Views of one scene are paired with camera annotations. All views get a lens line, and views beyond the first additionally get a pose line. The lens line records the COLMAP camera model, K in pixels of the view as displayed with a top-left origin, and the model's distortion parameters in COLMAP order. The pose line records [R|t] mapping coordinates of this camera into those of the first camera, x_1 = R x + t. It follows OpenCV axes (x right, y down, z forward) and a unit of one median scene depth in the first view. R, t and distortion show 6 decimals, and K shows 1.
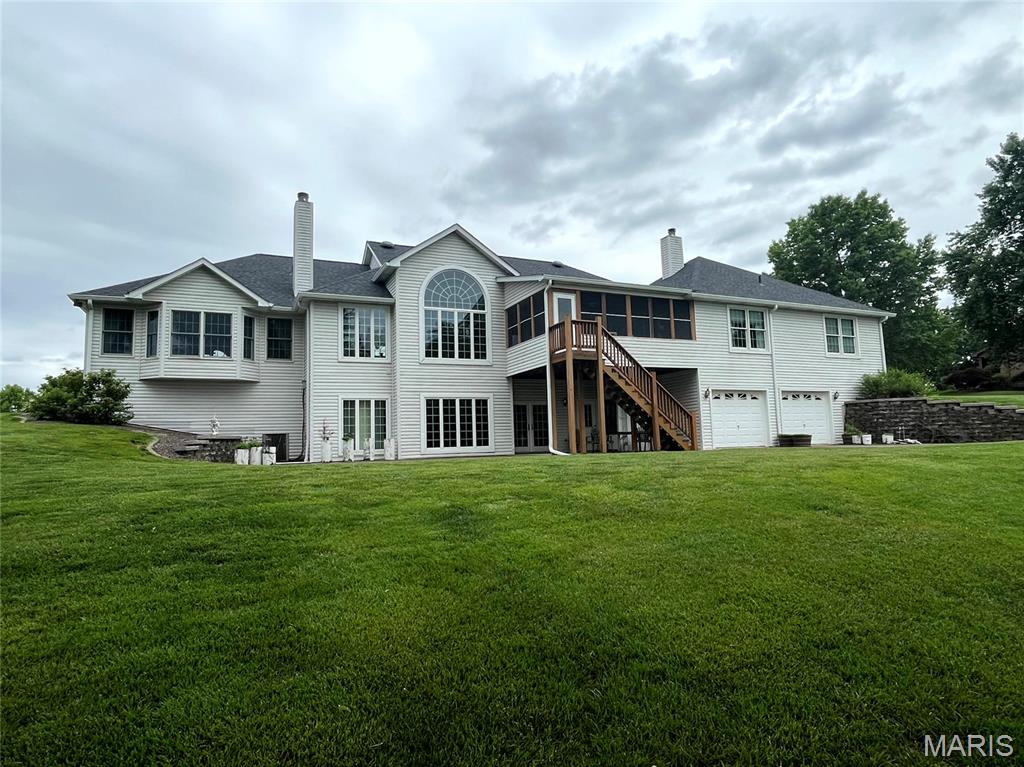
lens RADIAL K [[597.9, 0, 512.0], [0, 597.9, 383.5], [0, 0, 1]] dist [-0.001285, -0.000471]
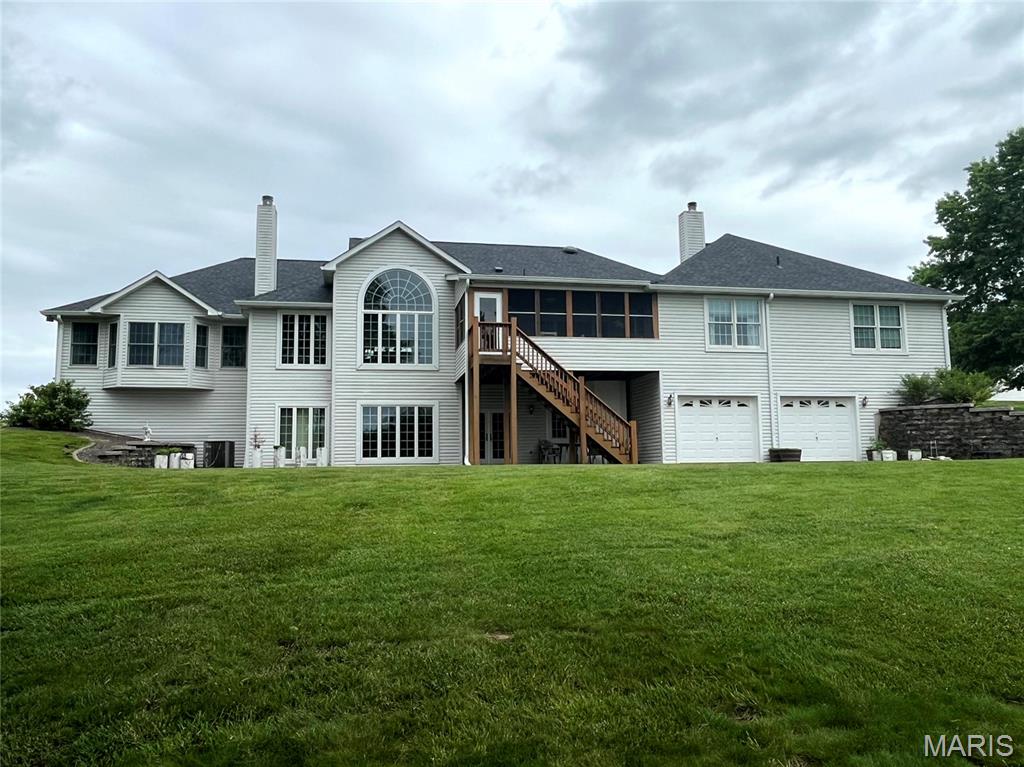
lens RADIAL K [[742.9, 0, 512.0], [0, 742.9, 383.5], [0, 0, 1]] dist [0.000232, -0.000217]
pose [[0.971771, -0.008413, -0.235776, 0.366586], [0.007975, 0.999964, -0.002813, -0.005915], [0.235791, 0.000853, 0.971803, -0.100123]]
